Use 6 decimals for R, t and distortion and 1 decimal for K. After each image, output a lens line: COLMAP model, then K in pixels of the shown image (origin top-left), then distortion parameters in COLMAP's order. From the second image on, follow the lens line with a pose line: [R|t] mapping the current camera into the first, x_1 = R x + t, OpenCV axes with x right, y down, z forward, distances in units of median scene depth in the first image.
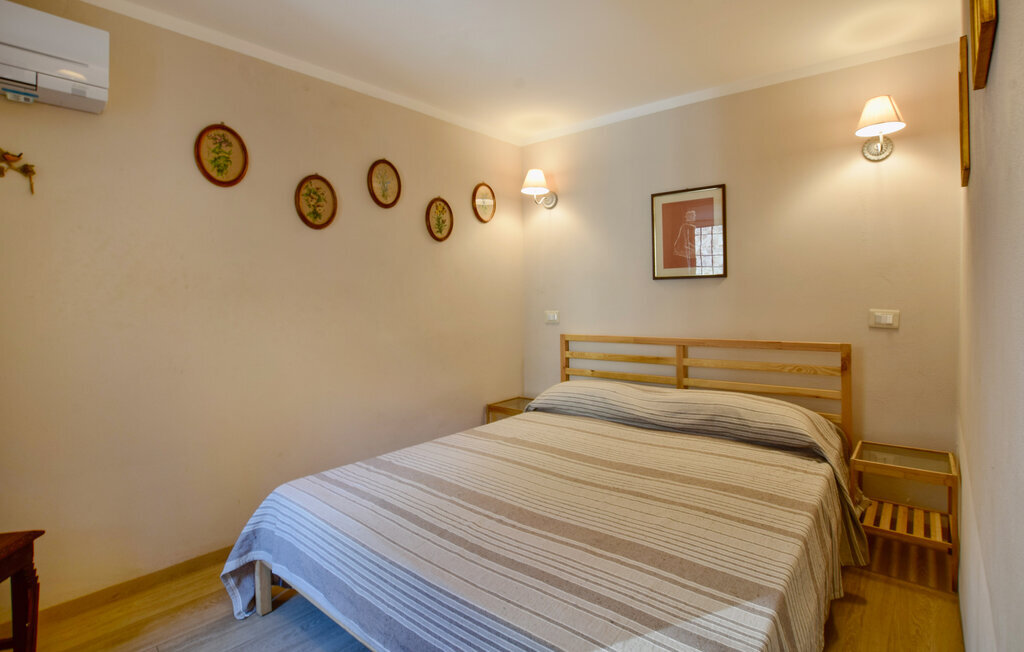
lens RADIAL K [[471.7, 0, 512.0], [0, 471.7, 326.0], [0, 0, 1]] dist [-0.042212, 0.000042]
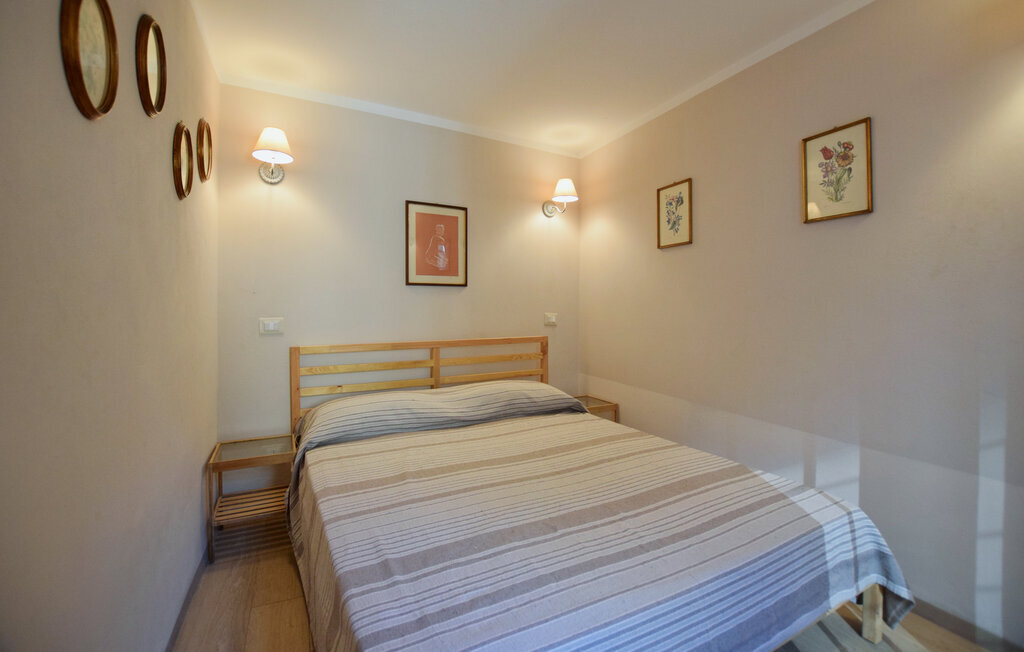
lens RADIAL K [[450.1, 0, 524.9], [0, 450.1, 321.9], [0, 0, 1]] dist [-0.016445, 0.000118]
pose [[0.353925, -0.020814, 0.935042, -0.640527], [0.039061, 0.999209, 0.007458, -0.020528], [-0.934458, 0.033885, 0.354458, 0.527385]]
